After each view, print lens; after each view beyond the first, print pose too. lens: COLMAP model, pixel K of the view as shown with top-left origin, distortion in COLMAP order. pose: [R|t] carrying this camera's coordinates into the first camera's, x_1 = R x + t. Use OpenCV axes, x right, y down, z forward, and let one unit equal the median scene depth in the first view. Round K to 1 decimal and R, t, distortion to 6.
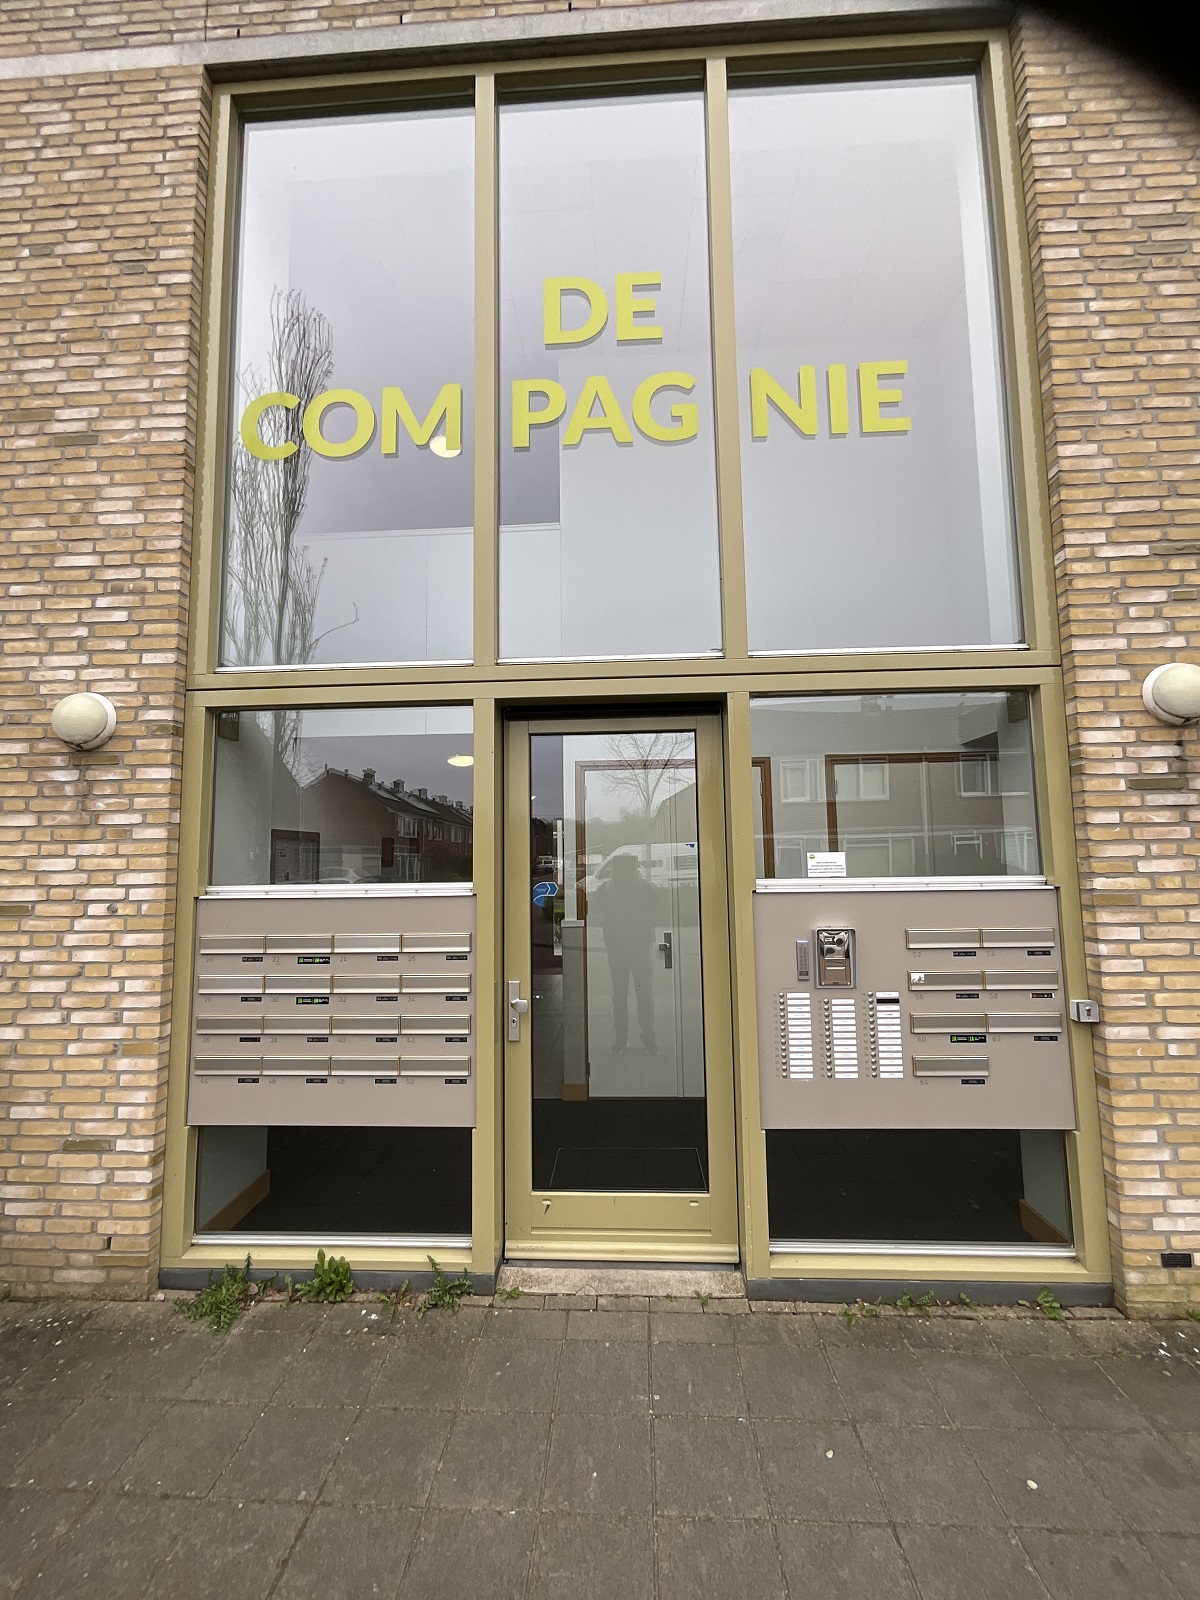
lens RADIAL K [[637.5, 0, 598.4], [0, 637.5, 799.7], [0, 0, 1]] dist [0.000858, -0.001122]
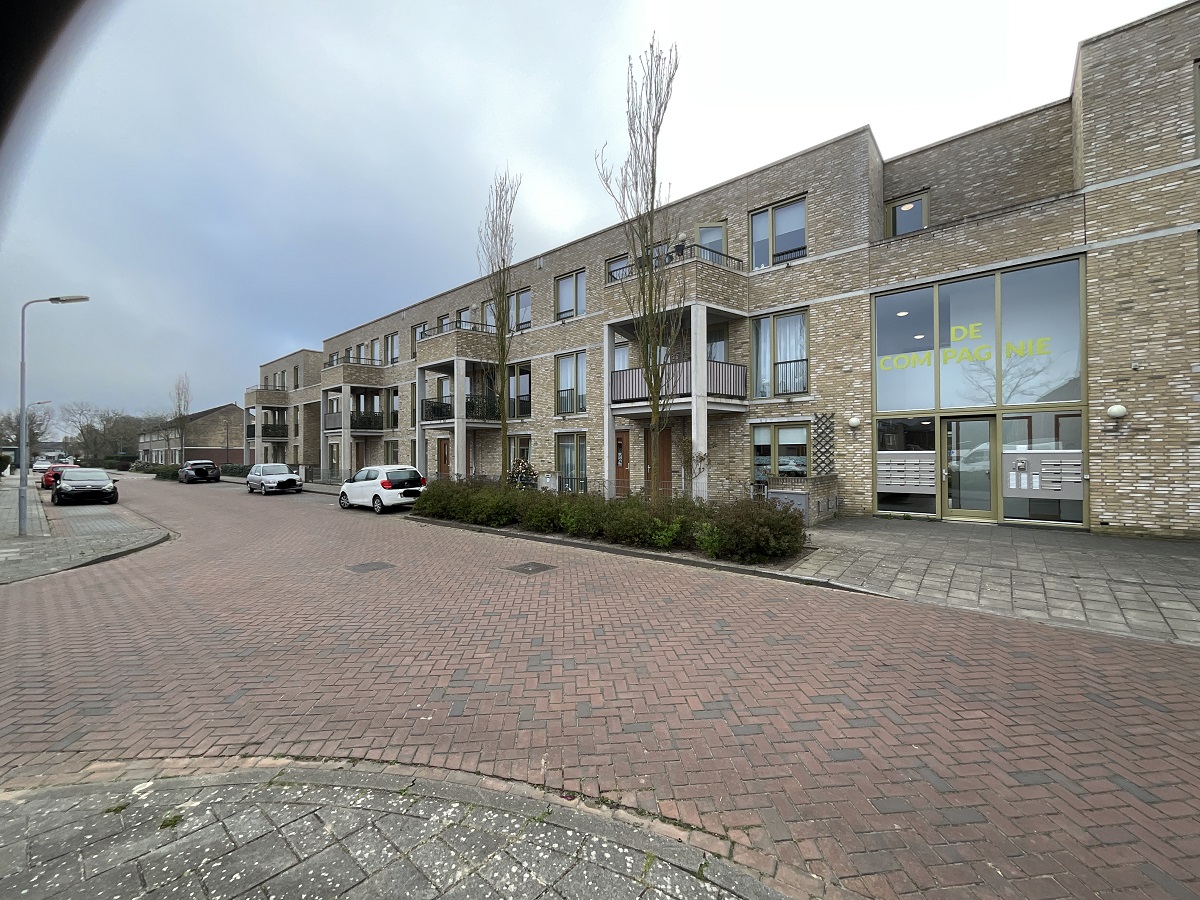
lens RADIAL K [[478.1, 0, 604.9], [0, 478.1, 451.0], [0, 0, 1]] dist [0.000858, -0.001122]
pose [[0.803316, 0.004820, -0.595534, -0.036710], [0.047379, 0.996281, 0.071972, -0.294641], [0.593666, -0.086032, 0.800100, -3.926025]]
